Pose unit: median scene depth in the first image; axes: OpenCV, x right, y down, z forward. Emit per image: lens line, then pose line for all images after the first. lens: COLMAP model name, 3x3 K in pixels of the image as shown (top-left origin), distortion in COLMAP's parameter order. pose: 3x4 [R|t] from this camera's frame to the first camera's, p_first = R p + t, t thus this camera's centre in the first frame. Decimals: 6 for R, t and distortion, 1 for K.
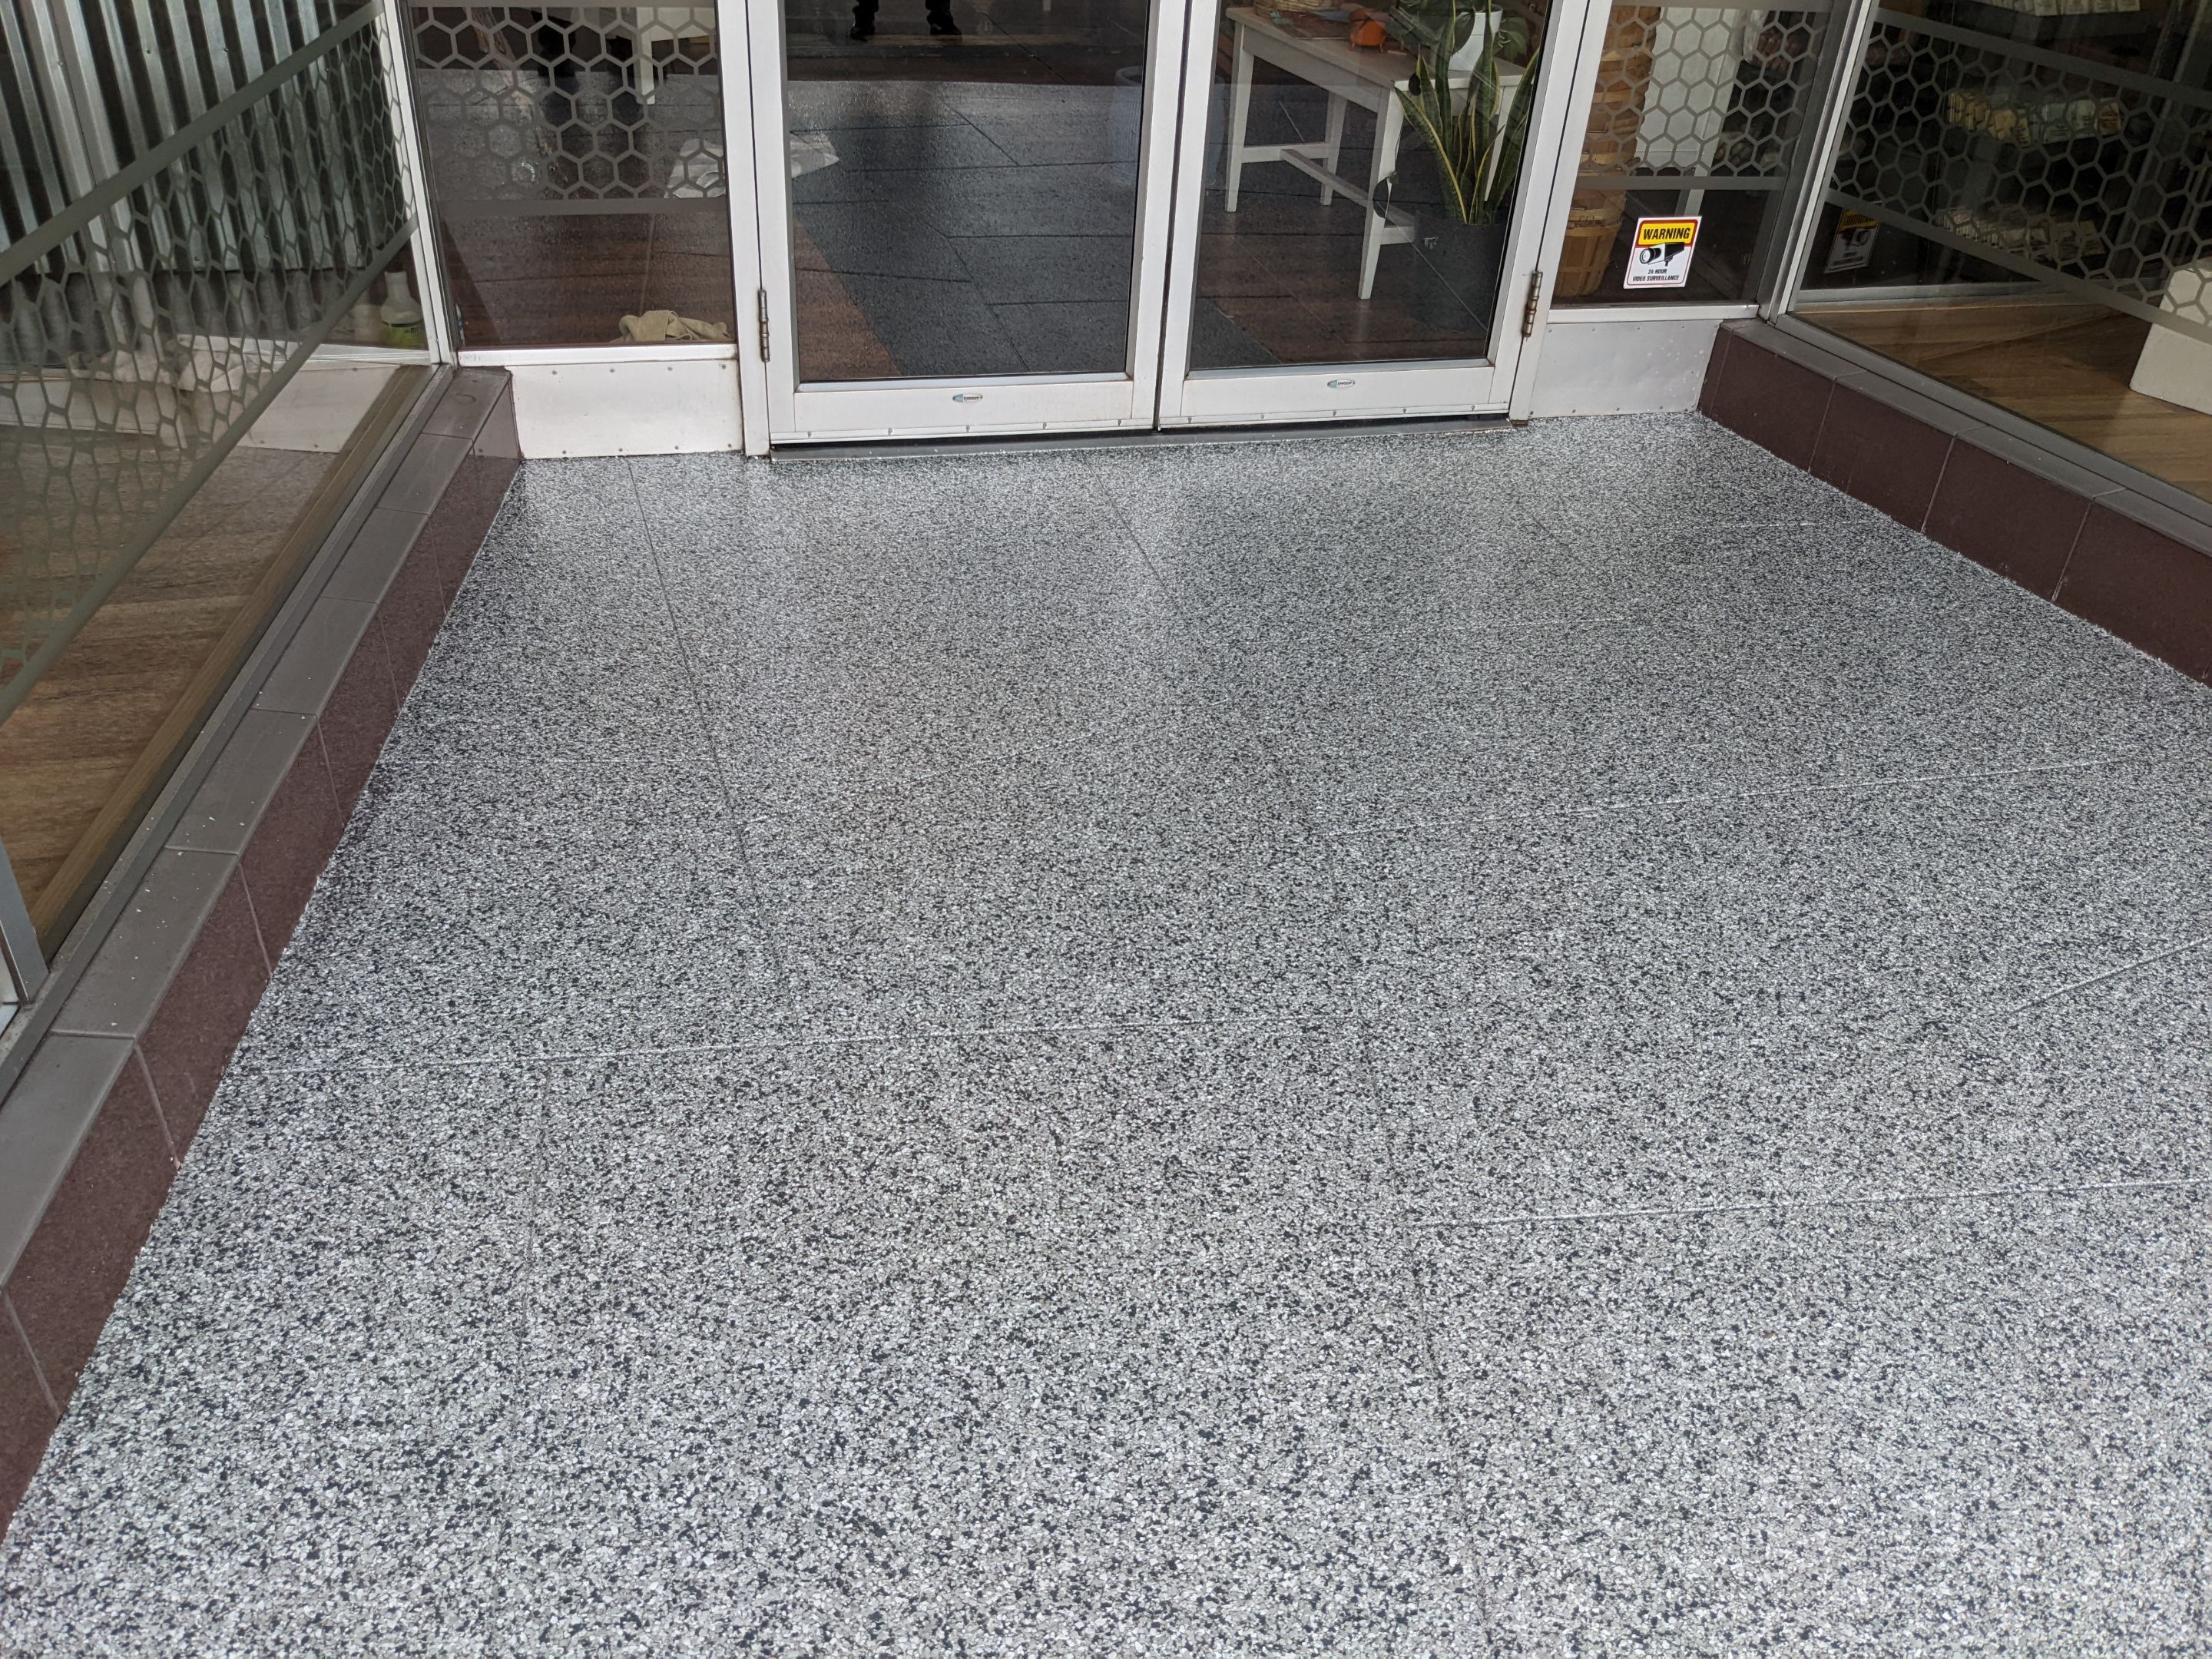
lens RADIAL K [[1732.5, 0, 1060.3], [0, 1732.5, 830.3], [0, 0, 1]] dist [0.053725, -0.091983]
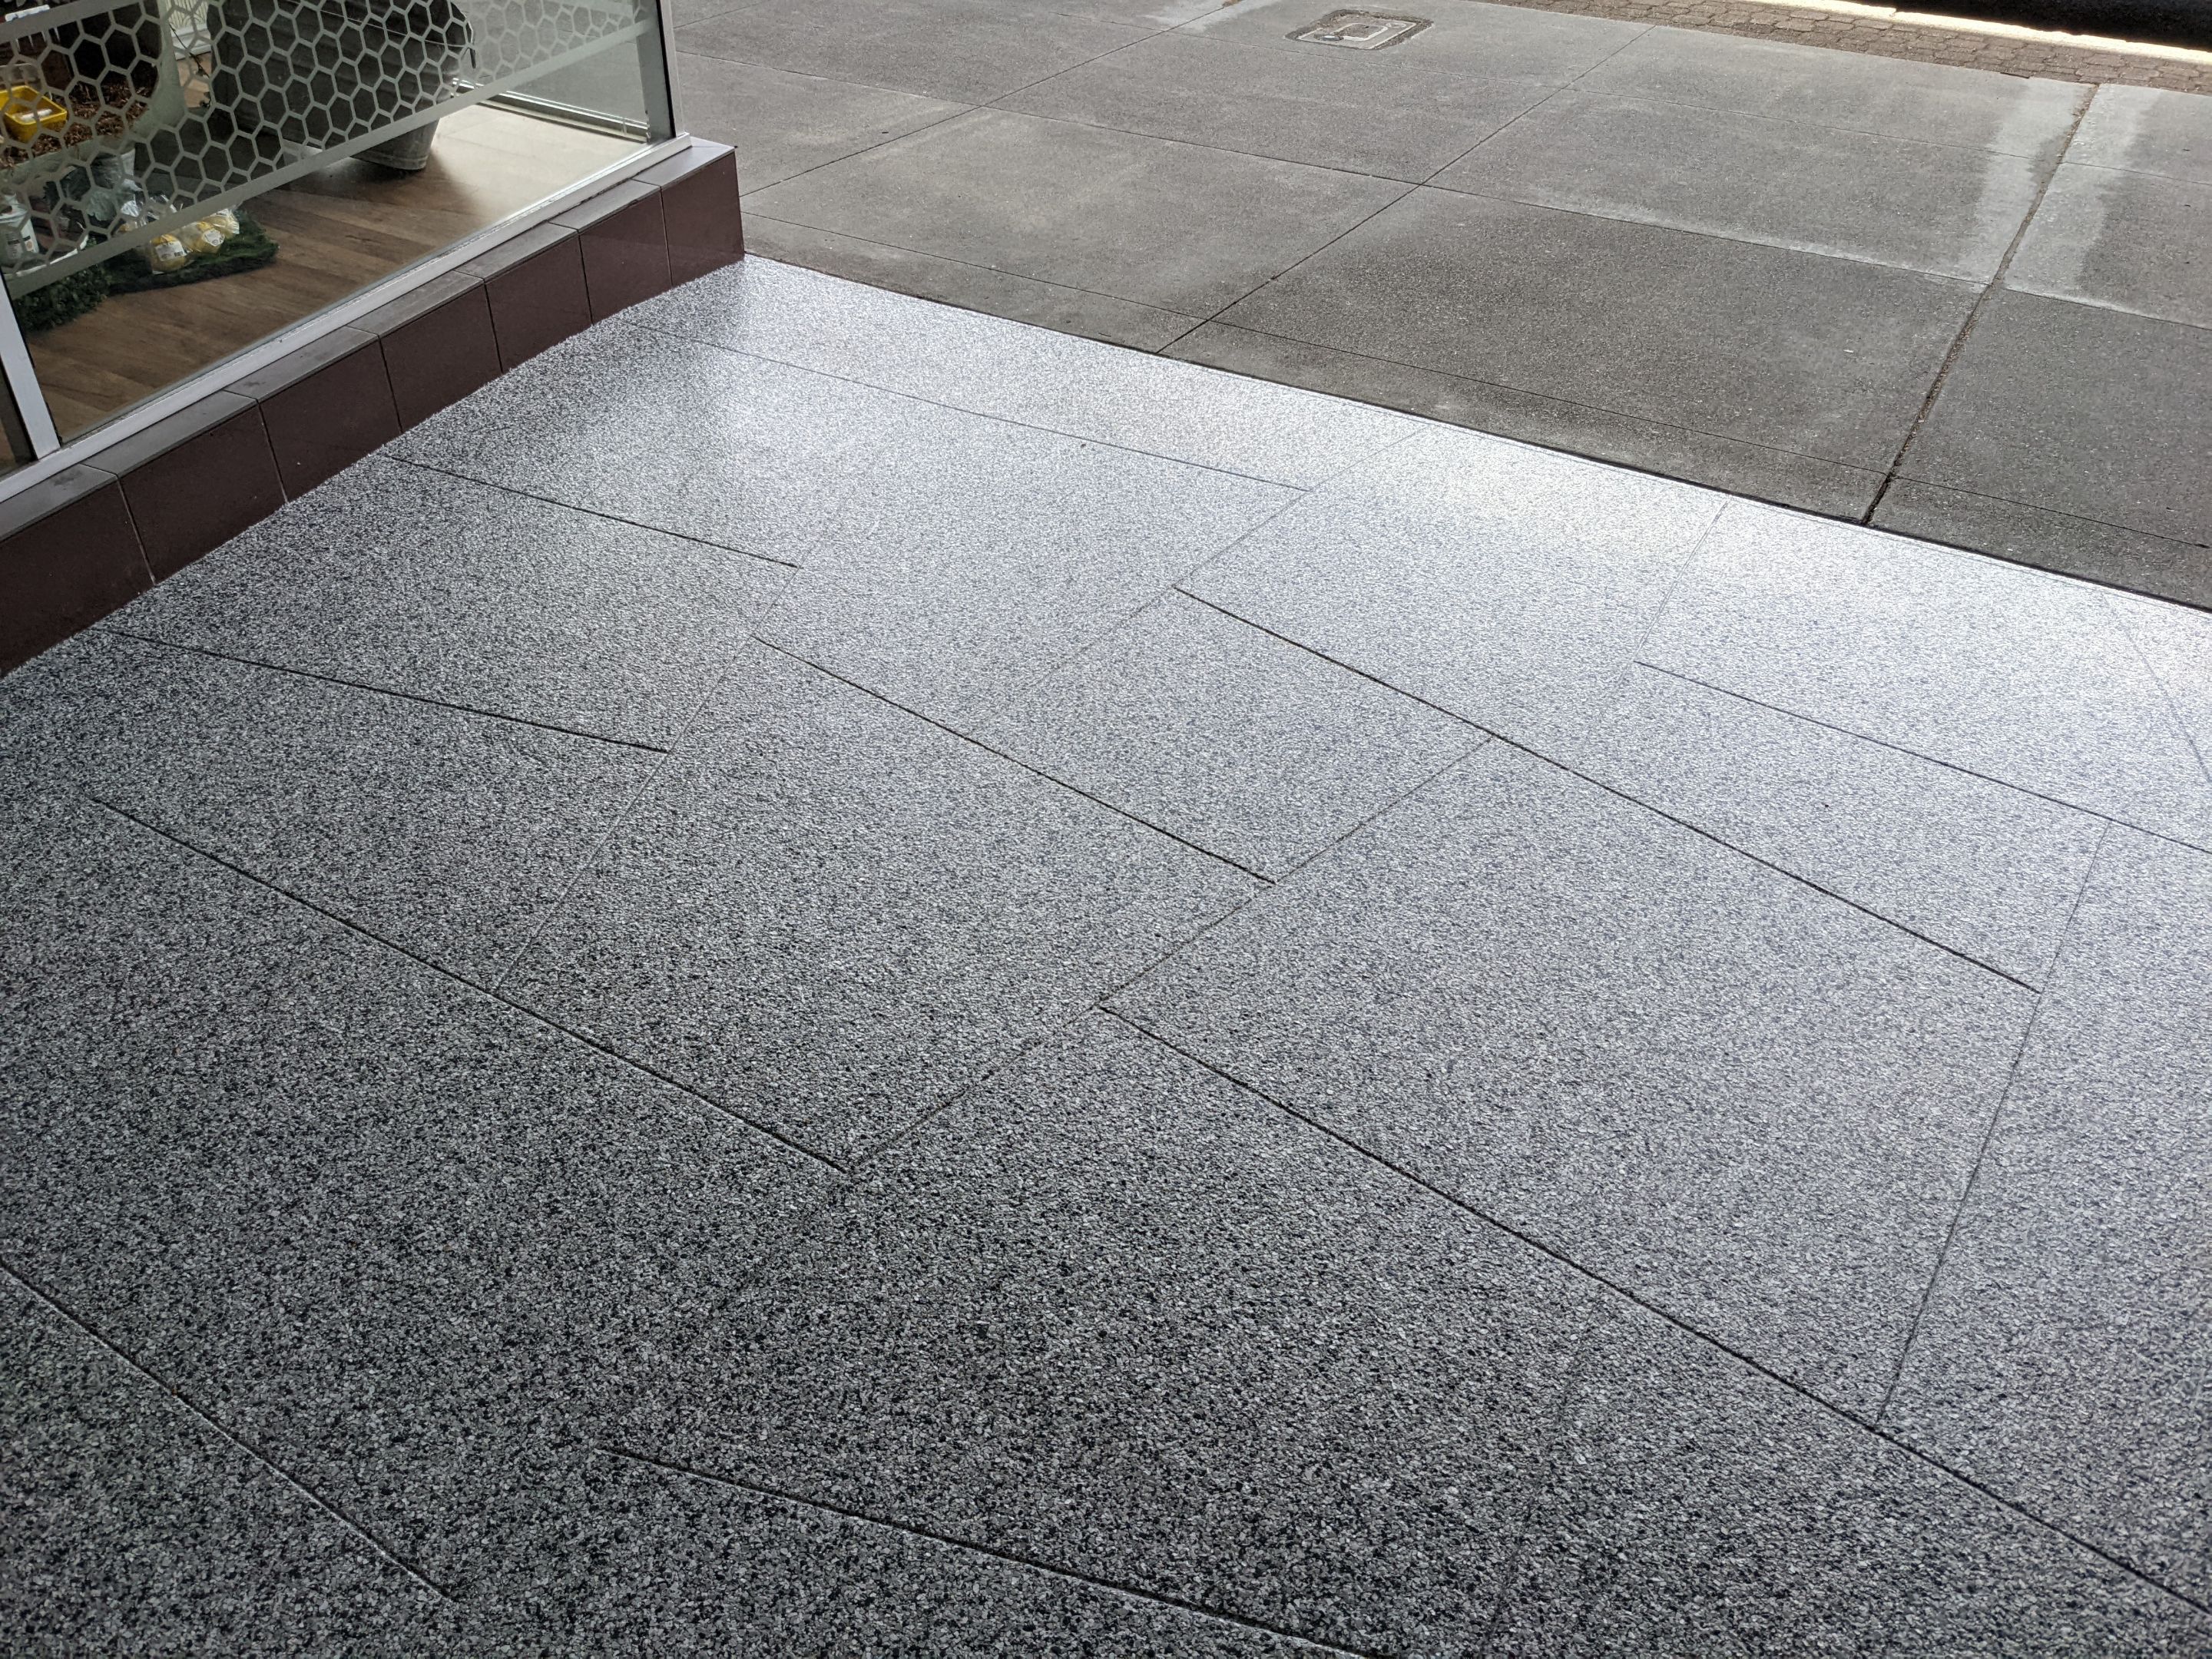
lens RADIAL K [[1732.5, 0, 1087.9], [0, 1732.5, 836.8], [0, 0, 1]] dist [0.053725, -0.091983]
pose [[-0.706841, -0.481145, 0.518532, -0.269882], [0.352758, 0.395624, 0.847964, -0.708392], [-0.613138, 0.782292, -0.109915, 0.917965]]
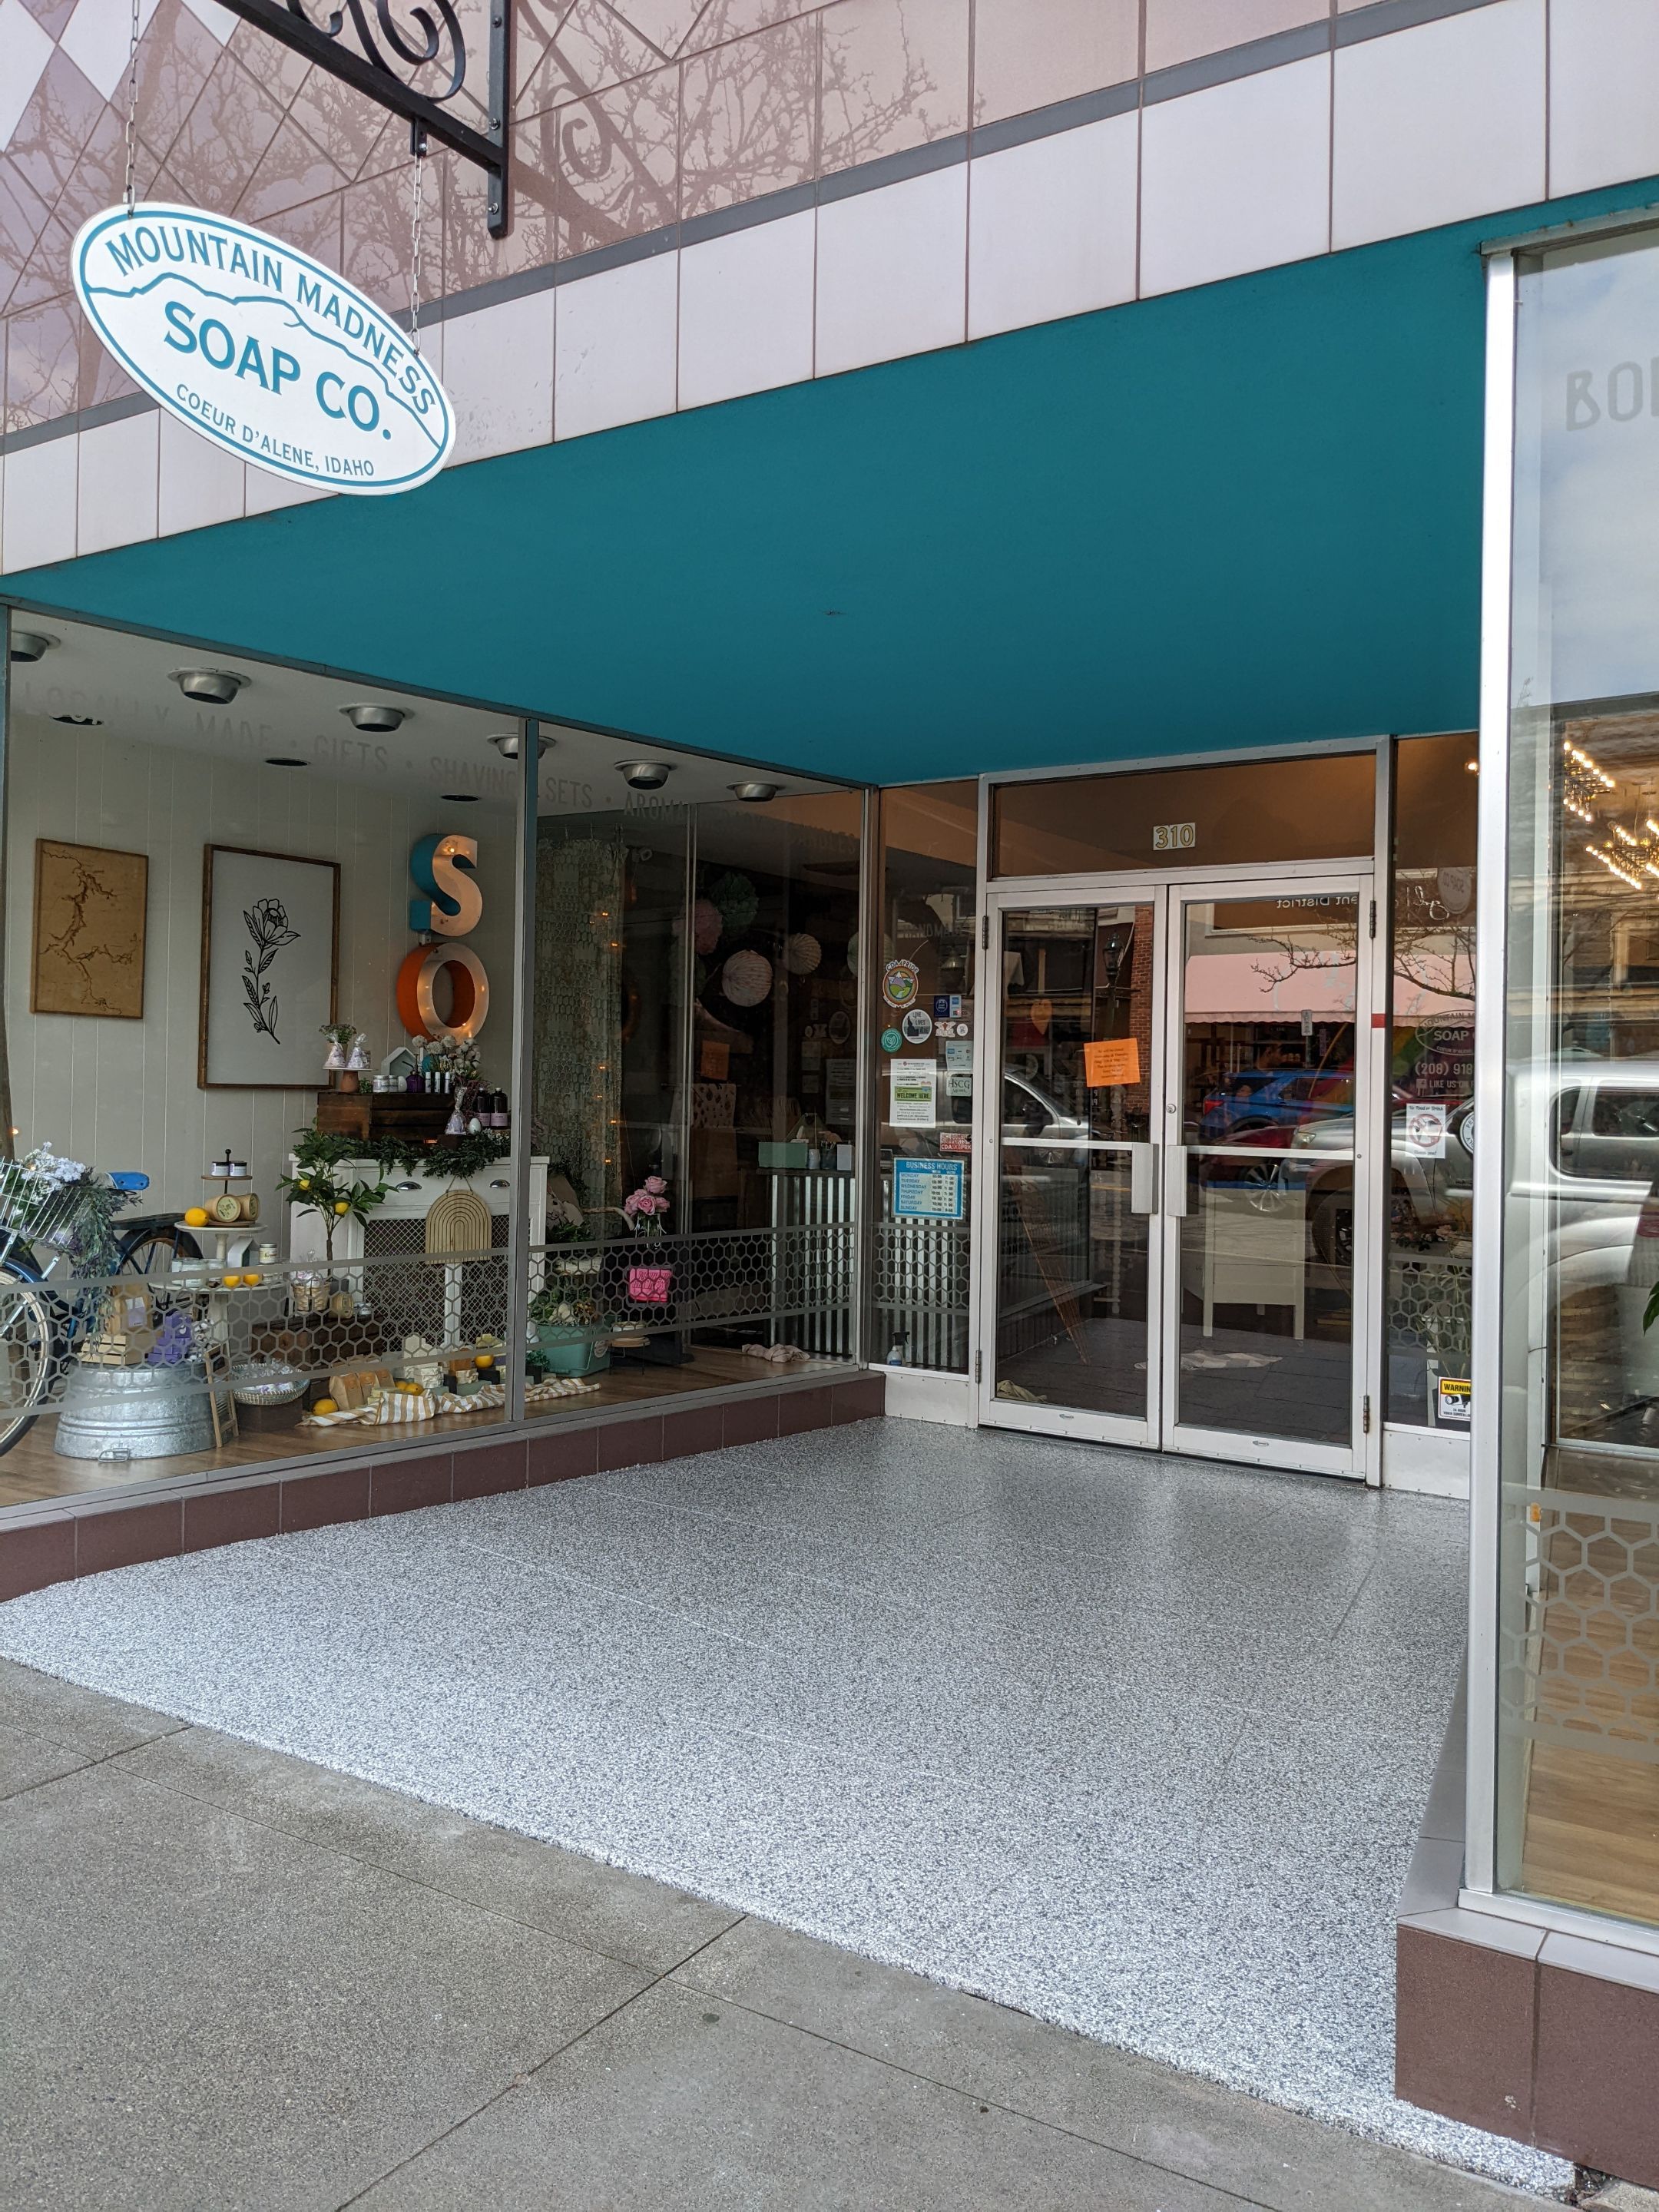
lens RADIAL K [[1836.0, 0, 831.8], [0, 1836.0, 1100.0], [0, 0, 1]] dist [0.027845, -0.052427]
pose [[0.683376, -0.024456, -0.729657, 1.923616], [-0.395810, 0.827395, -0.398436, 0.585043], [0.613459, 0.561087, 0.555742, -0.802744]]
